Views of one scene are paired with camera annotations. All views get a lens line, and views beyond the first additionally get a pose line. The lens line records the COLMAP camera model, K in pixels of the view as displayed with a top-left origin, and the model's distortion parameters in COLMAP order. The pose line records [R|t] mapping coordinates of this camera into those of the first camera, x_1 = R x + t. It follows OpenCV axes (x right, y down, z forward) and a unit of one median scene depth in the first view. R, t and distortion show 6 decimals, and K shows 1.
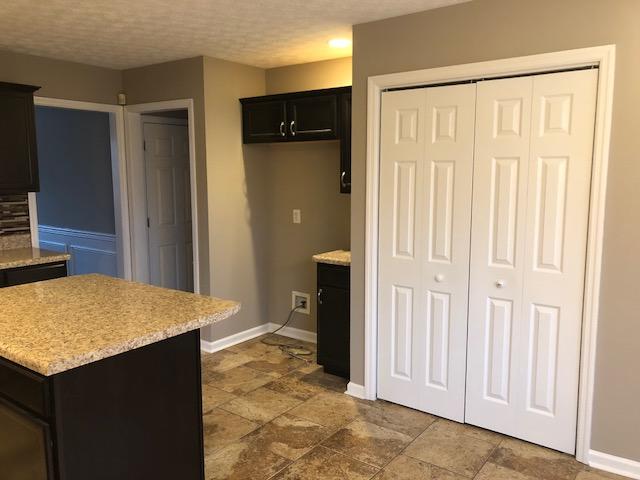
lens RADIAL K [[526.6, 0, 316.8], [0, 526.6, 239.8], [0, 0, 1]] dist [0.054232, -0.049547]
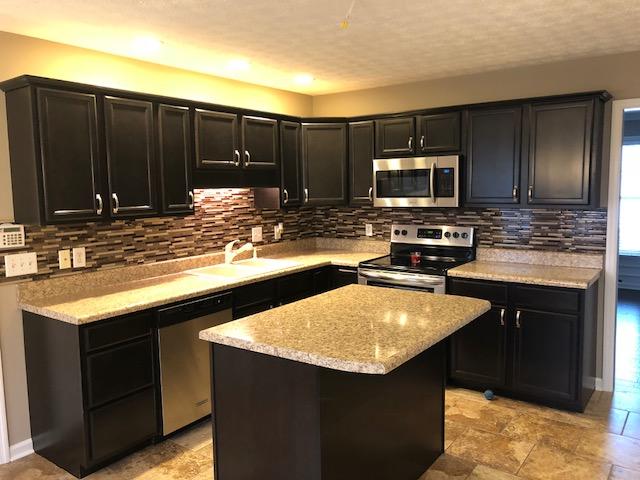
lens RADIAL K [[526.6, 0, 316.9], [0, 526.6, 240.6], [0, 0, 1]] dist [0.054232, -0.049547]
pose [[-0.002665, 0.107960, -0.994152, 0.365199], [-0.114180, 0.987621, 0.107557, -0.079566], [0.993456, 0.113799, 0.009695, 0.534620]]
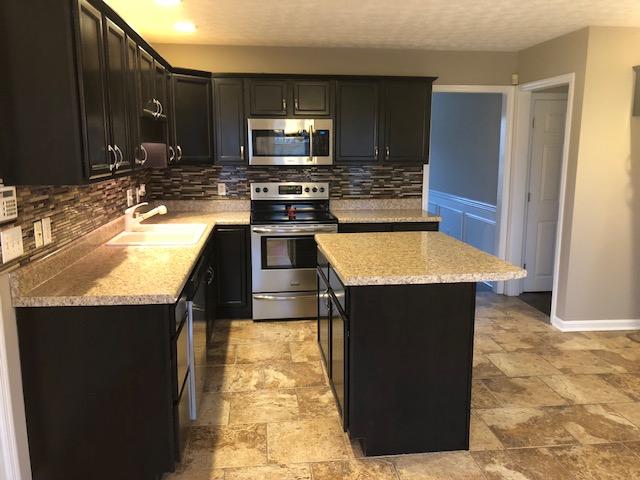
lens RADIAL K [[526.6, 0, 319.3], [0, 526.6, 241.0], [0, 0, 1]] dist [0.054232, -0.049547]
pose [[0.686531, 0.128256, -0.715699, 0.197604], [-0.098044, 0.991659, 0.083662, 0.007964], [0.720460, 0.012733, 0.693380, -0.024508]]
